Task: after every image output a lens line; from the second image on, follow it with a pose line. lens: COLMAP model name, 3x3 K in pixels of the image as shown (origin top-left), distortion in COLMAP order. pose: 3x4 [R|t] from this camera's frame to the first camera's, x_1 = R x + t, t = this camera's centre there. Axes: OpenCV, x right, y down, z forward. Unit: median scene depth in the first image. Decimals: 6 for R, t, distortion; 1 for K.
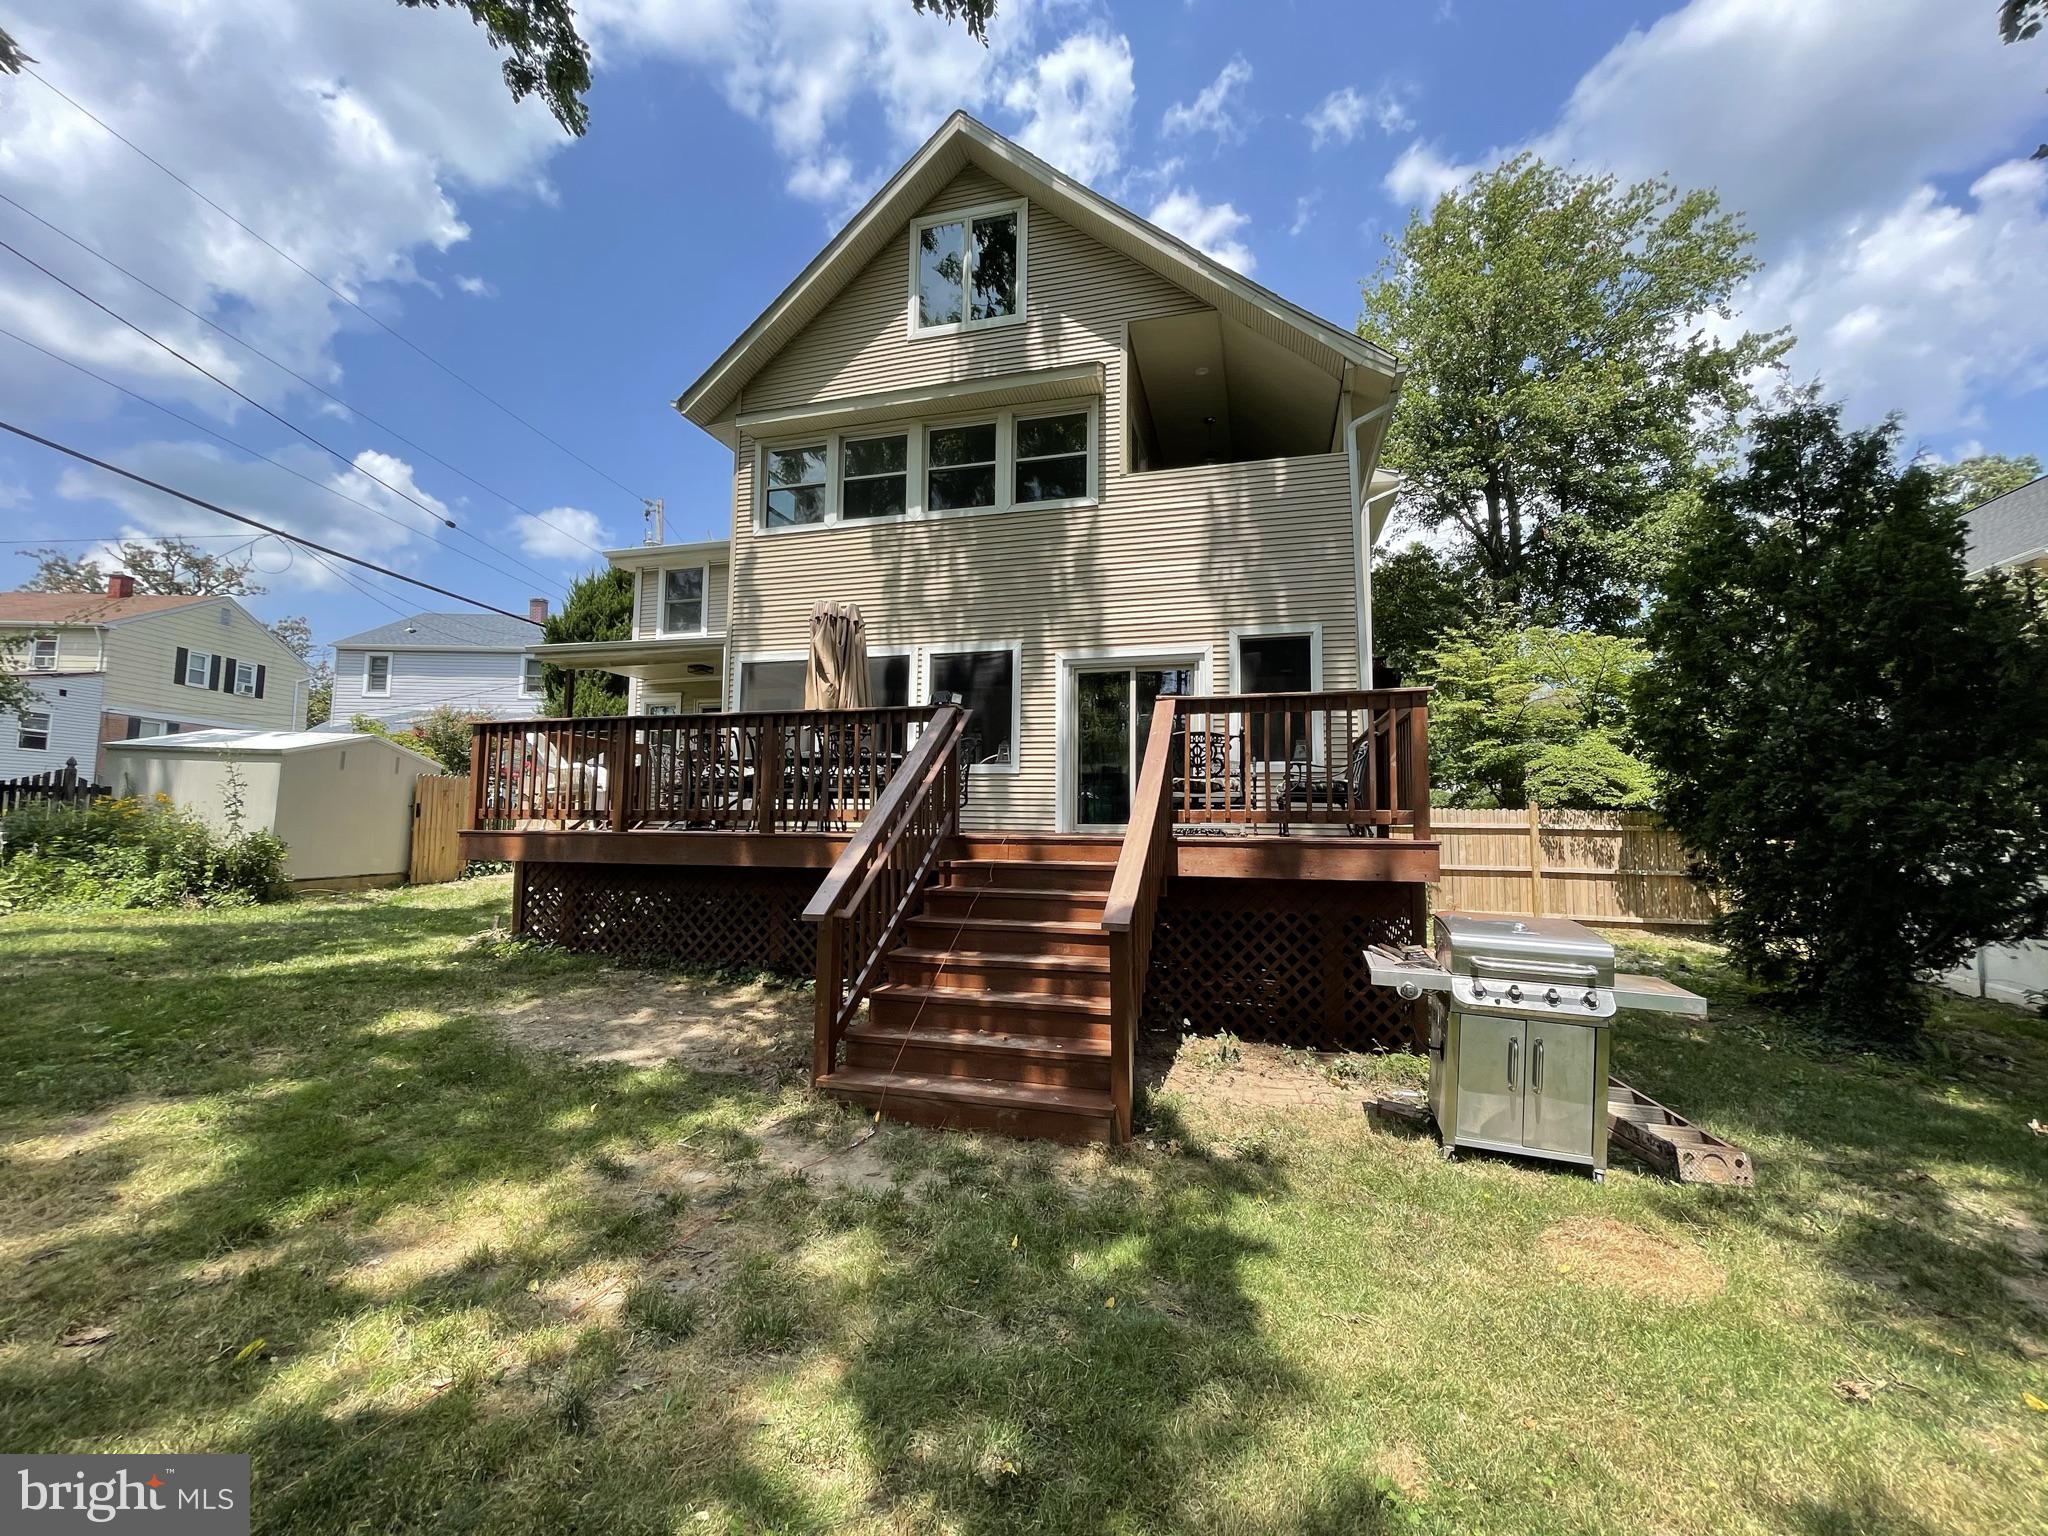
lens RADIAL K [[816.3, 0, 1024.0], [0, 816.3, 768.0], [0, 0, 1]] dist [-0.014257, 0.000000]
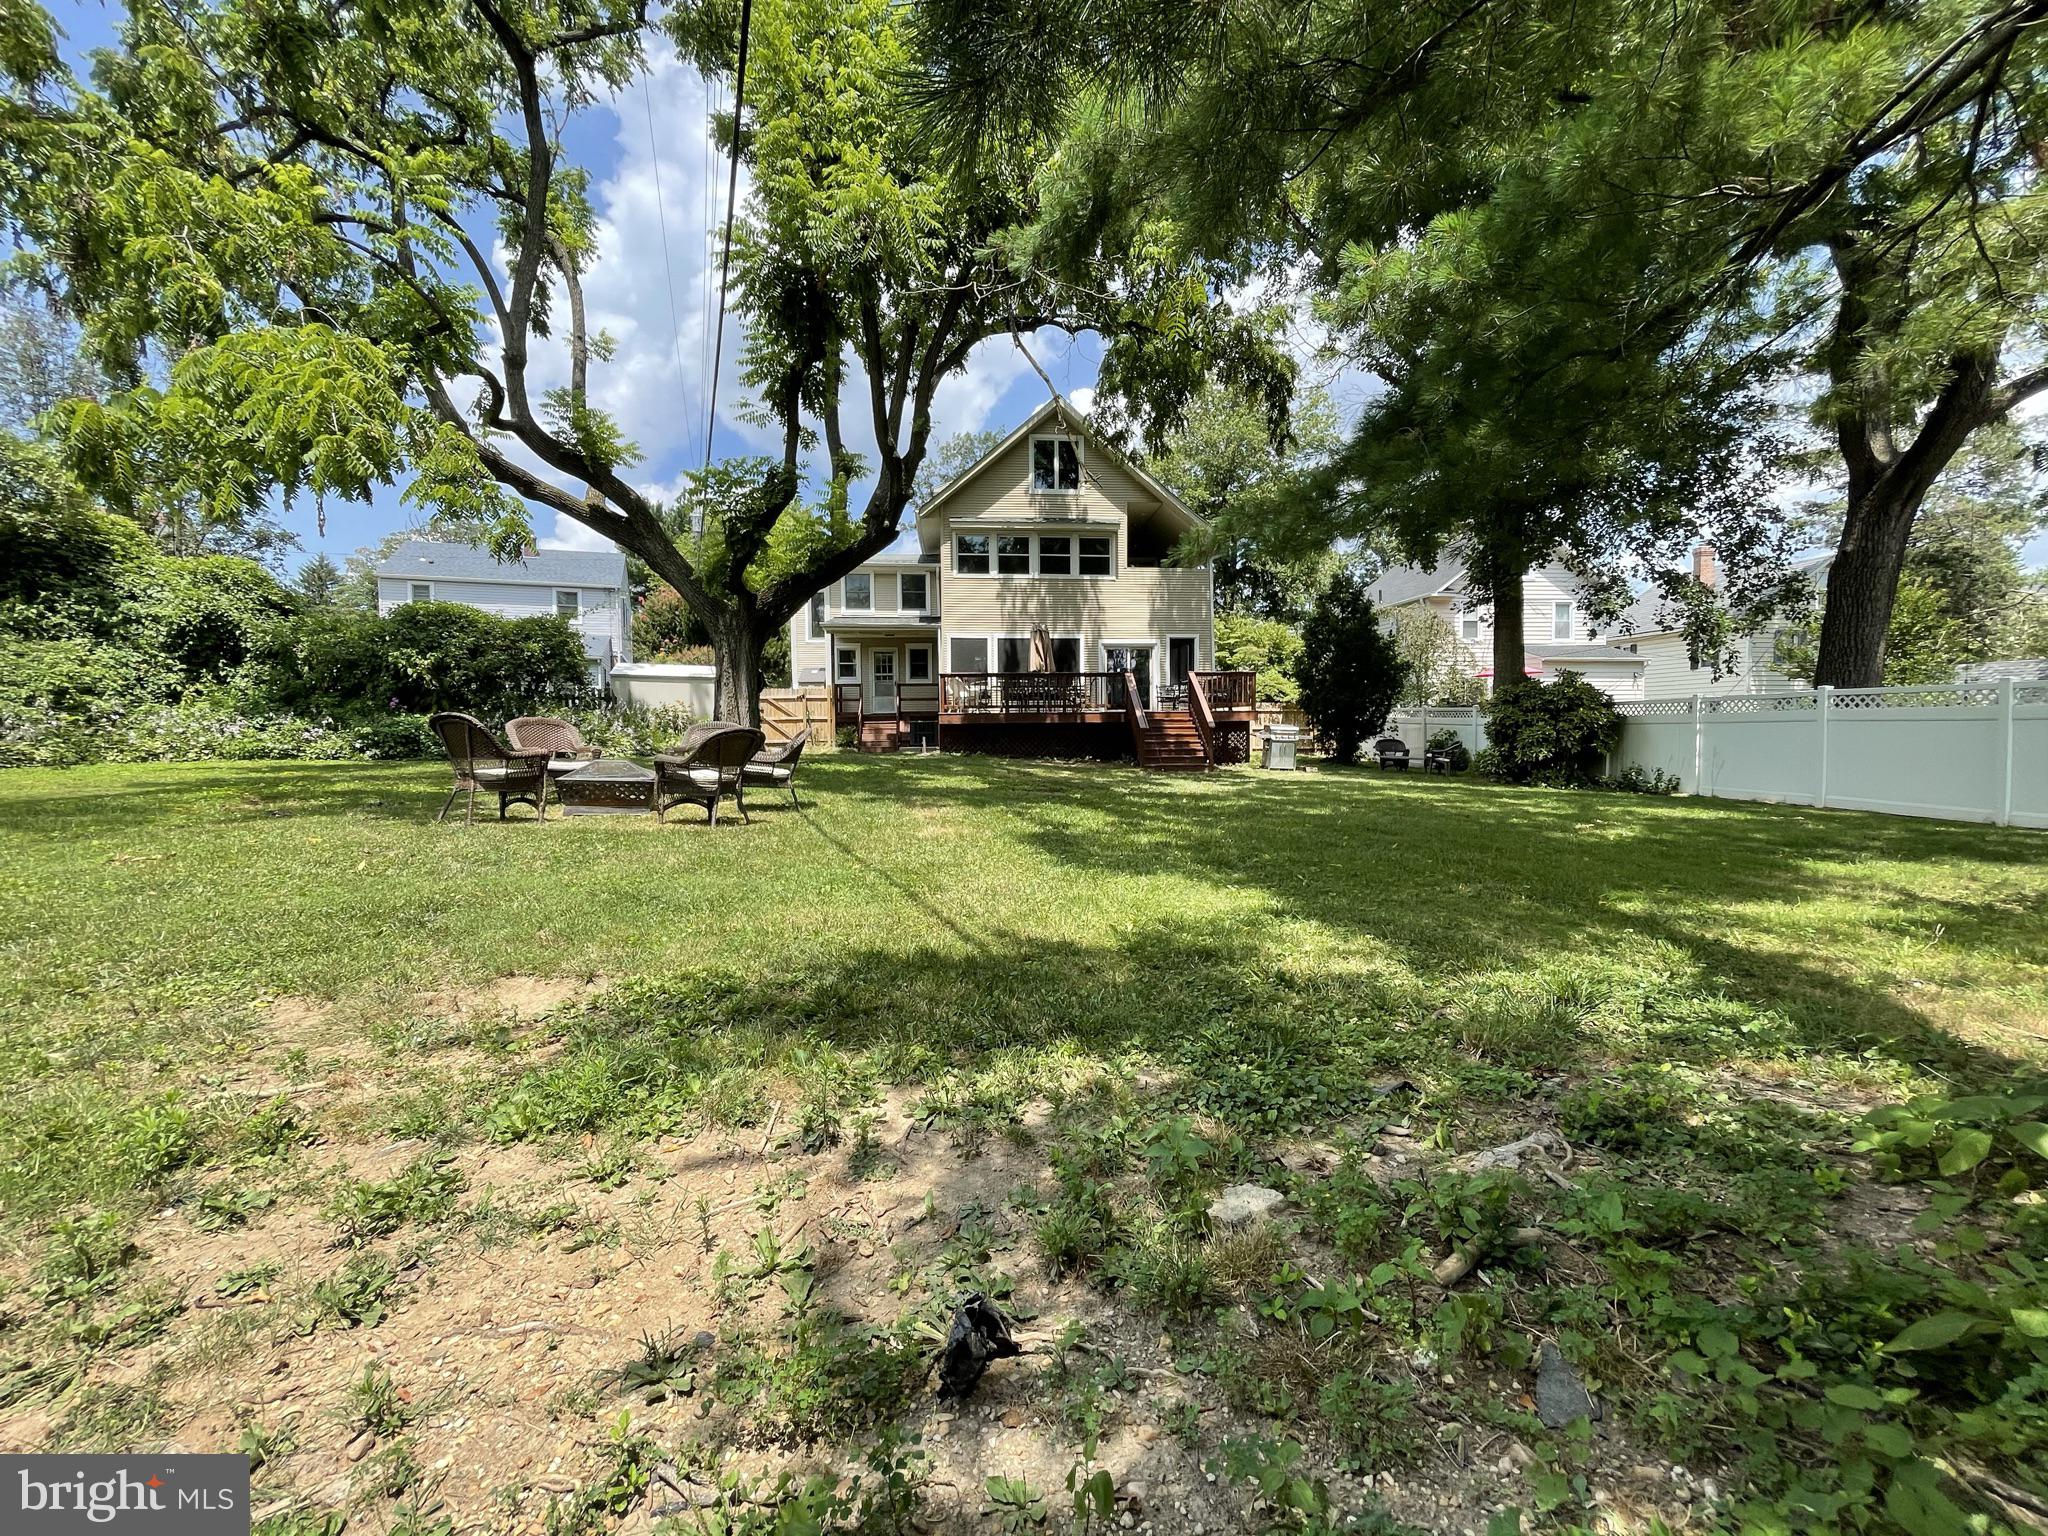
lens RADIAL K [[853.2, 0, 970.9], [0, 853.2, 770.3], [0, 0, 1]] dist [-0.001337, -0.000072]
pose [[0.947564, -0.033065, 0.317852, -1.134329], [-0.006553, 0.992413, 0.122771, -0.064342], [-0.319500, -0.118416, 0.940158, -1.318720]]
